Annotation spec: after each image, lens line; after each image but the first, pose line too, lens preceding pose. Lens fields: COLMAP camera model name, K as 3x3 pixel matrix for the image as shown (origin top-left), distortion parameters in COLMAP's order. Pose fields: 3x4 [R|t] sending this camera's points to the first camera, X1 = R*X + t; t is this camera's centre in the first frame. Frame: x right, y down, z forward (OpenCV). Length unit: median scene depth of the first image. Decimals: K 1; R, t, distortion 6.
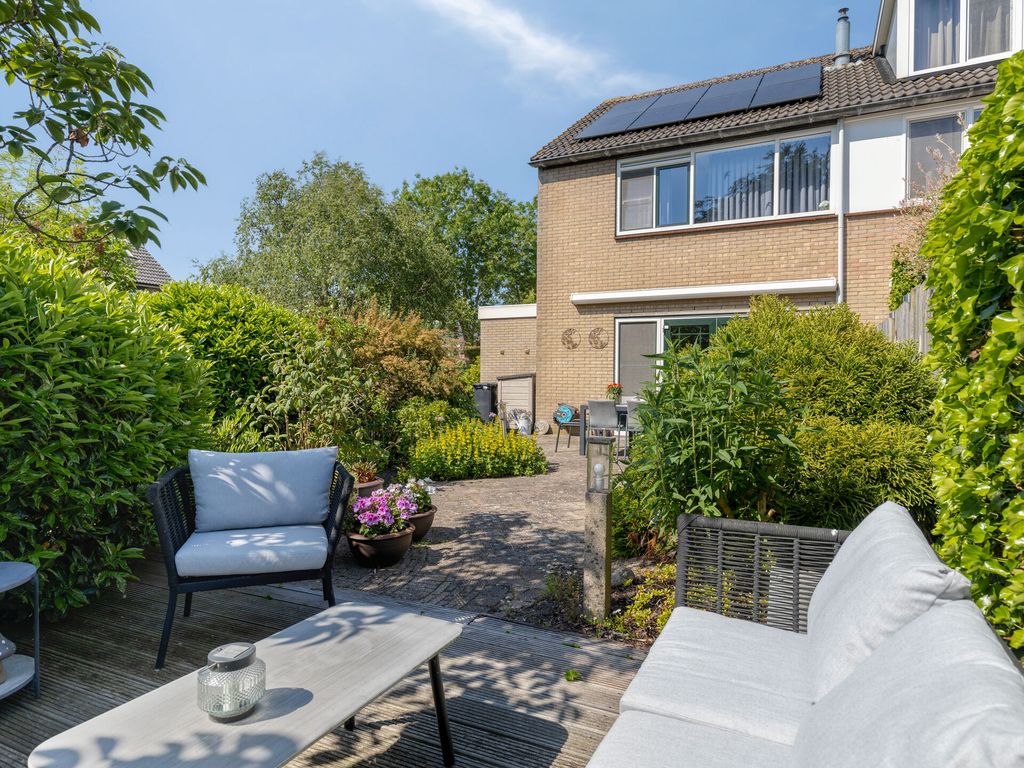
lens RADIAL K [[593.6, 0, 512.0], [0, 593.6, 384.0], [0, 0, 1]] dist [-0.005250, 0.000692]
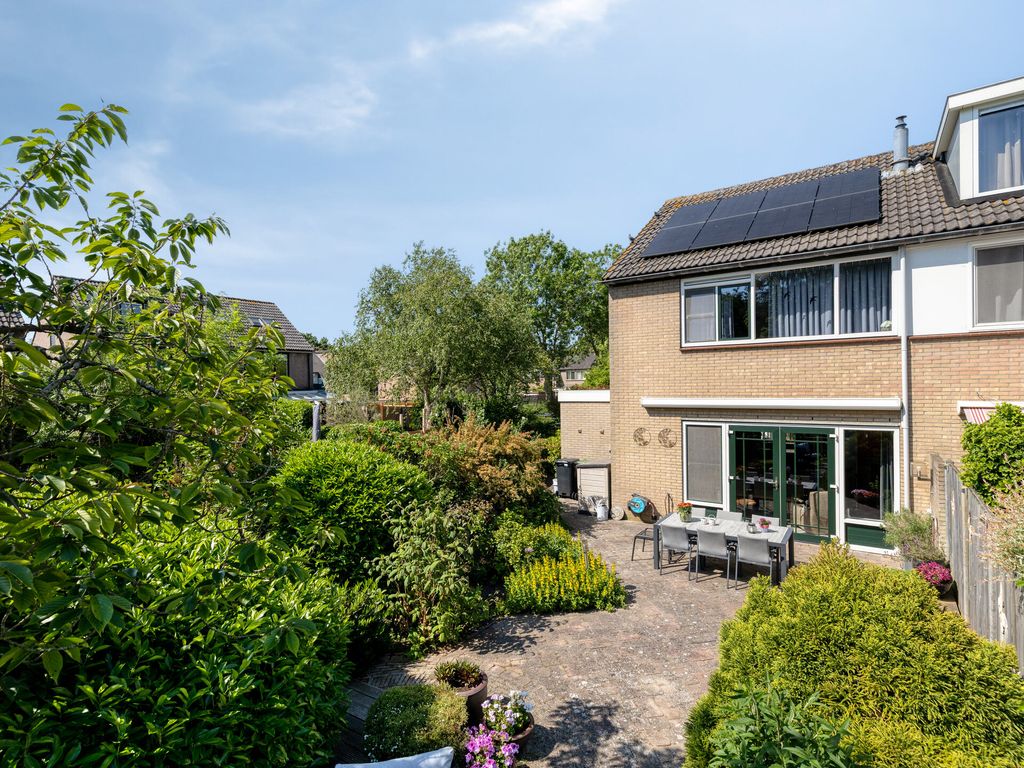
lens RADIAL K [[514.7, 0, 512.0], [0, 514.7, 384.0], [0, 0, 1]] dist [0.000331, 0.000370]
pose [[0.989667, -0.024968, -0.141192, -0.004869], [0.025224, 0.999682, 0.000023, -0.206522], [0.141146, -0.003584, 0.989982, -0.000689]]
